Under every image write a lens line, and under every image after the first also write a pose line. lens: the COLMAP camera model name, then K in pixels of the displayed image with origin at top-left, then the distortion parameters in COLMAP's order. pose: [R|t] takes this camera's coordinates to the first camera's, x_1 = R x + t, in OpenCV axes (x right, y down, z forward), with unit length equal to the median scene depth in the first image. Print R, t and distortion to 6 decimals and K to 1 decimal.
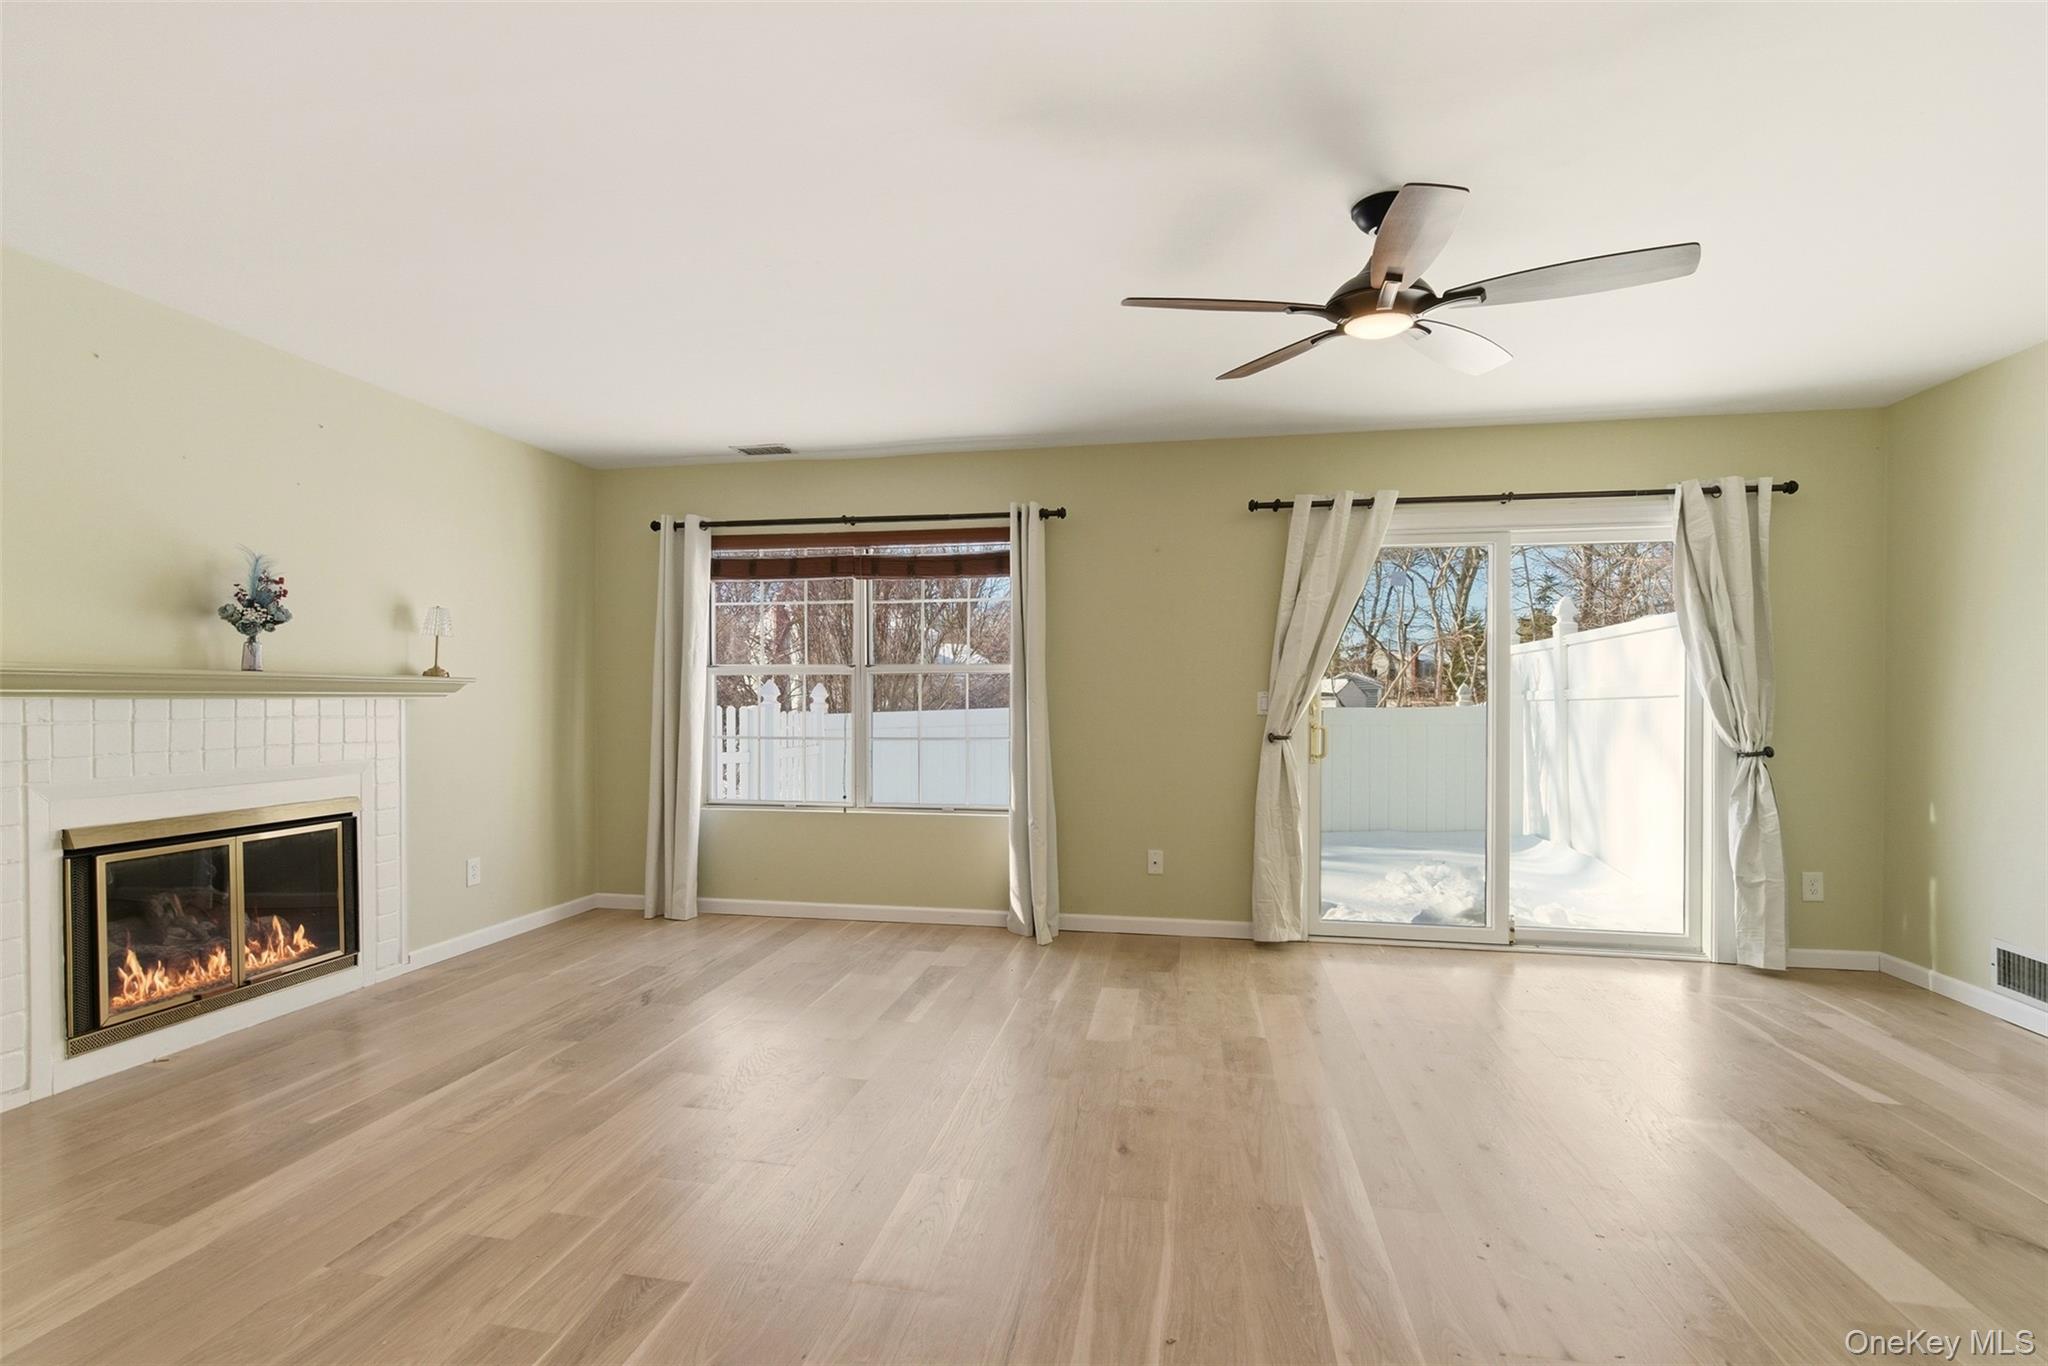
lens RADIAL K [[938.2, 0, 1014.9], [0, 938.2, 695.9], [0, 0, 1]] dist [0.000627, -0.000083]
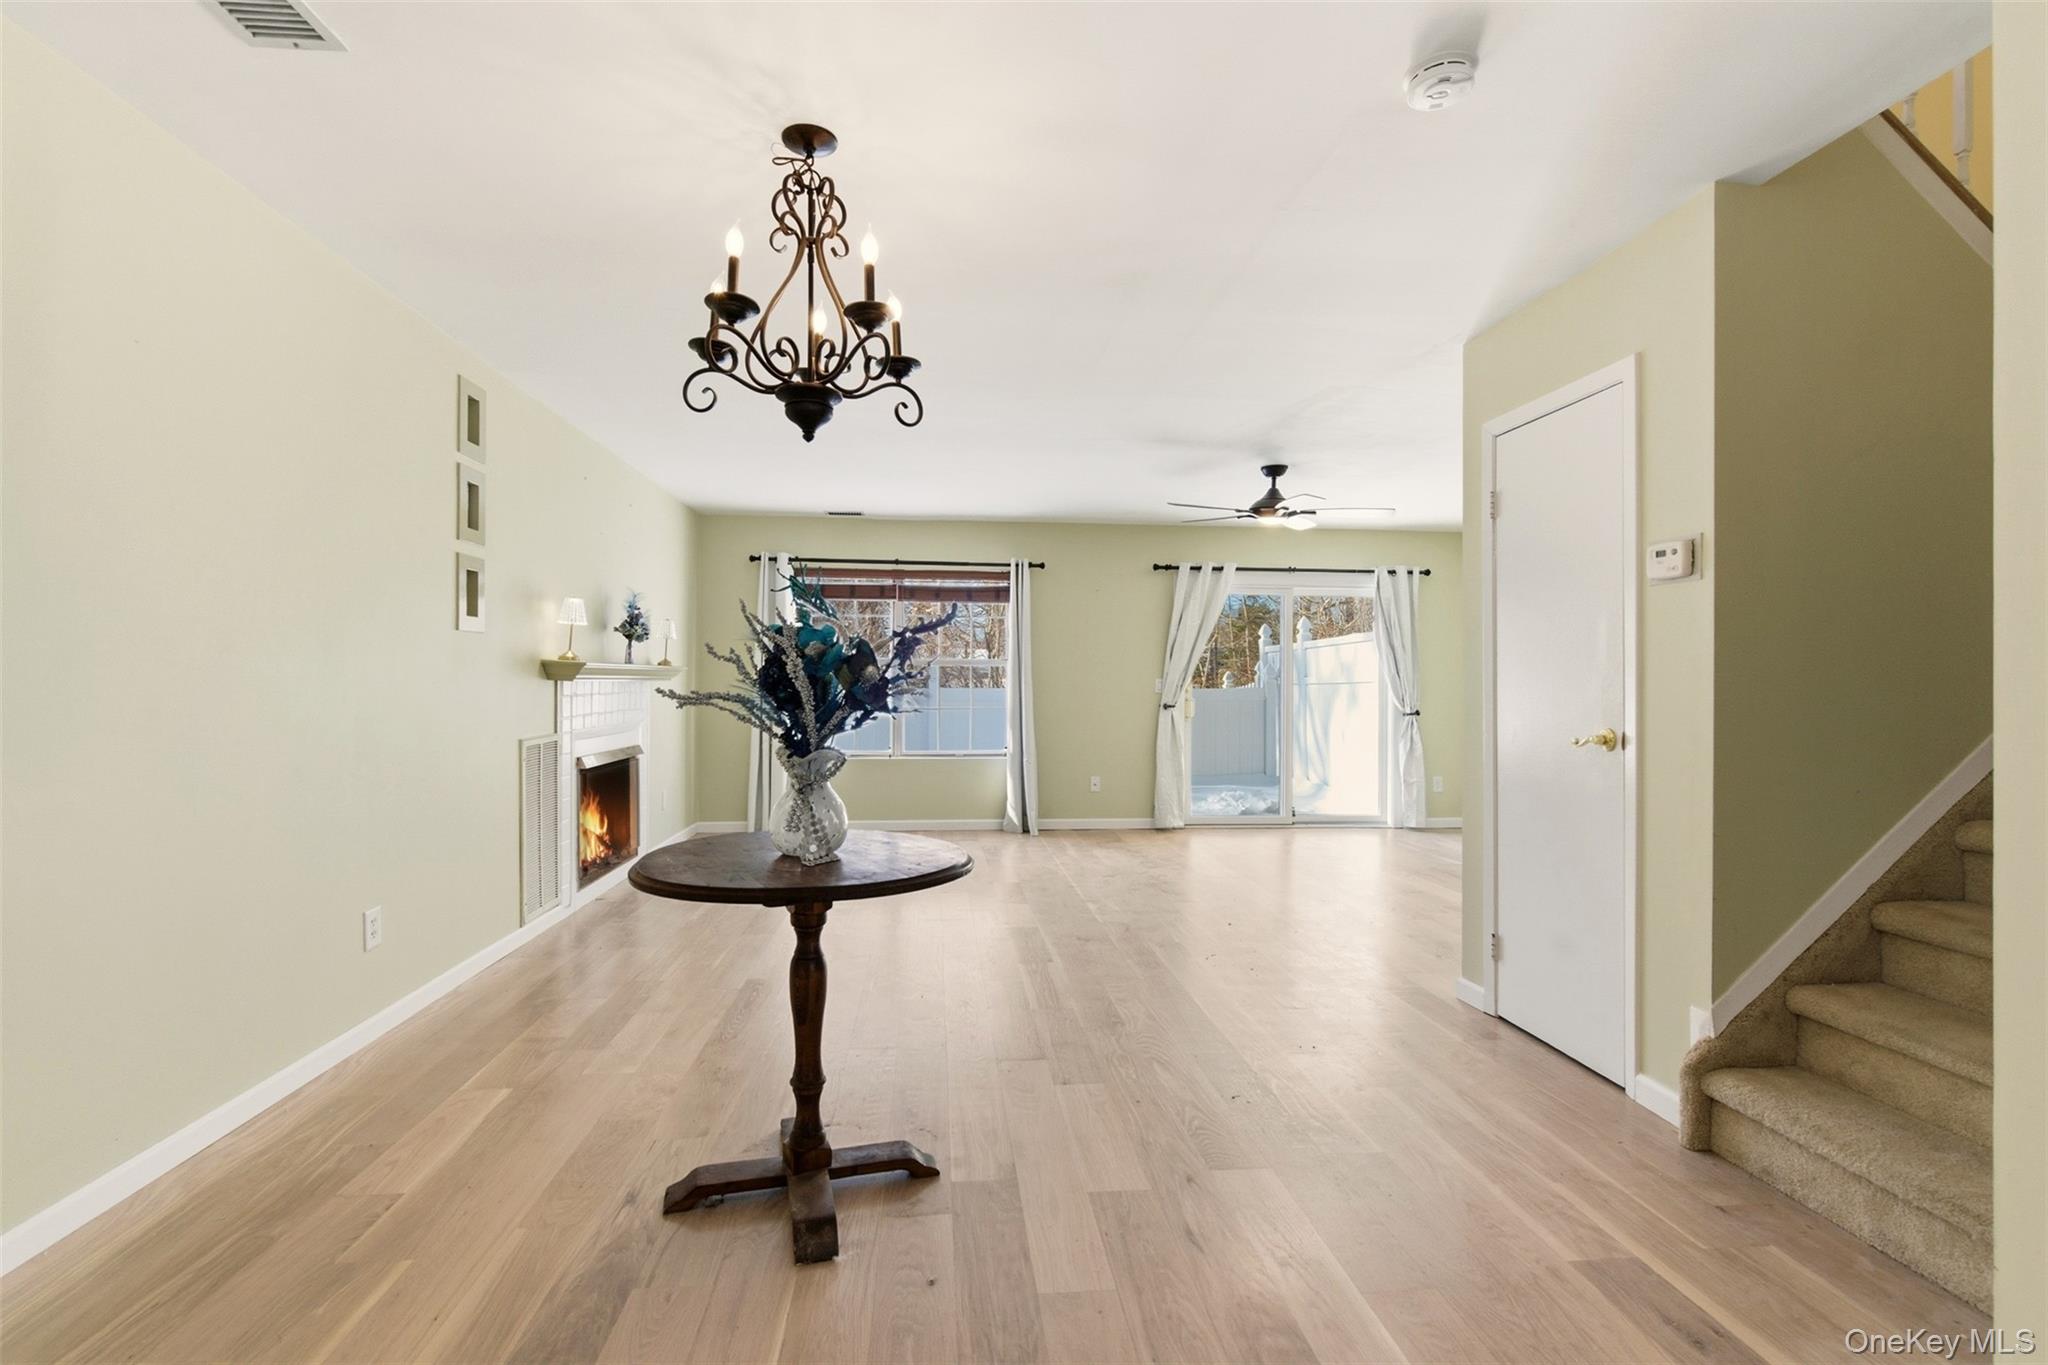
lens RADIAL K [[951.8, 0, 1013.0], [0, 951.8, 662.0], [0, 0, 1]] dist [-0.001180, -0.000268]
pose [[0.961753, 0.010509, 0.273717, -0.466662], [-0.006280, 0.999847, -0.016320, -0.004813], [-0.273846, 0.013977, 0.961672, -0.571989]]
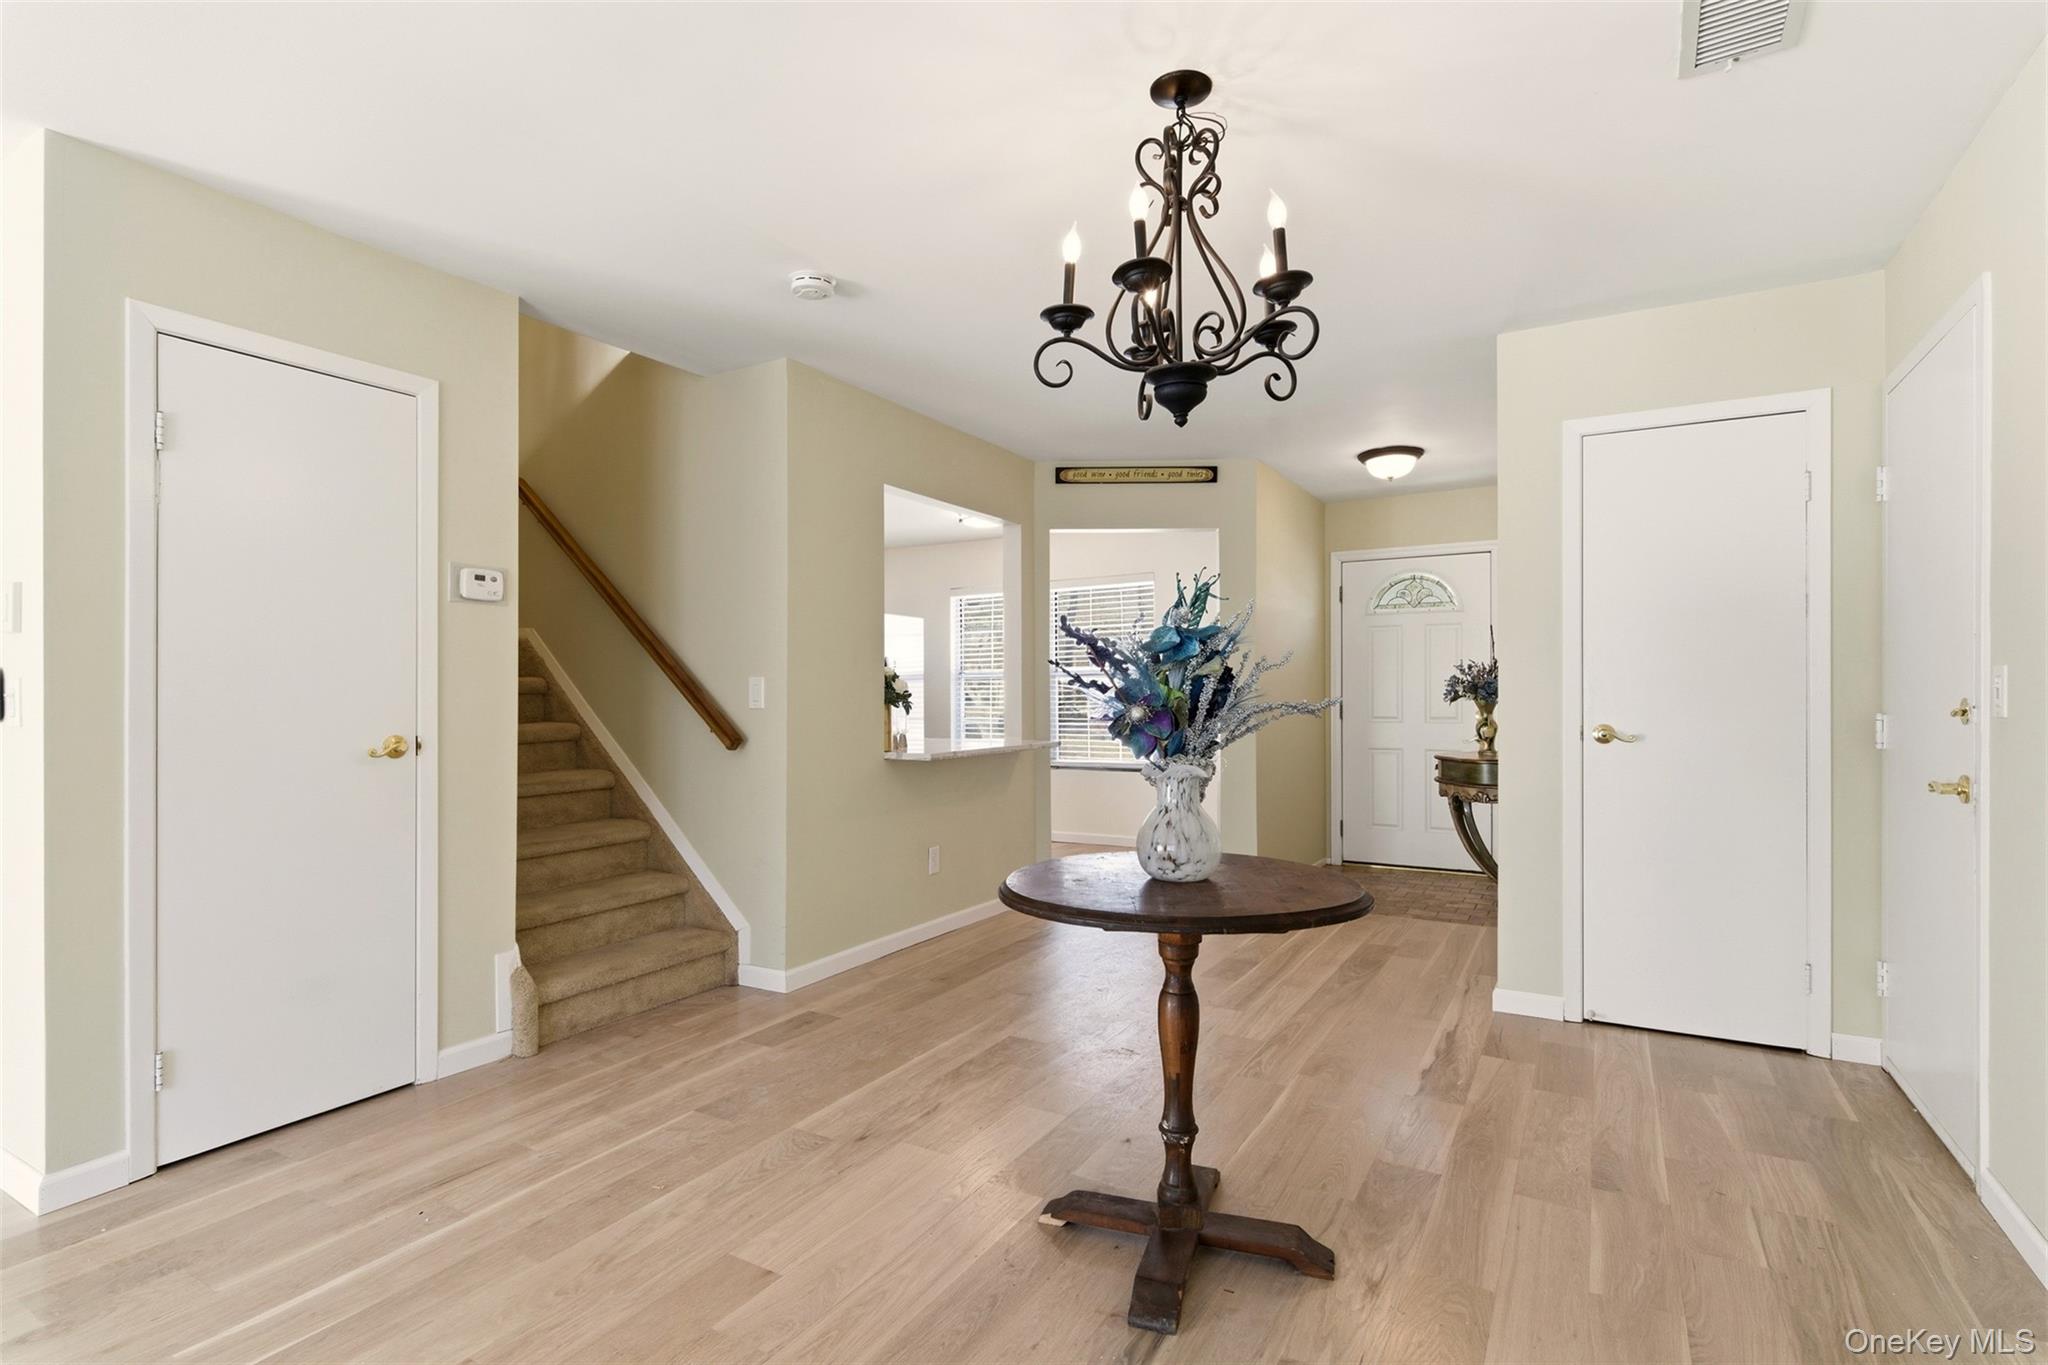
lens RADIAL K [[969.6, 0, 1023.0], [0, 969.6, 701.7], [0, 0, 1]] dist [0.003692, -0.000137]
pose [[-0.943245, -0.000737, 0.332098, -0.515670], [0.000828, 0.999989, 0.004571, 0.001590], [-0.332098, 0.004587, -0.943234, 0.422018]]
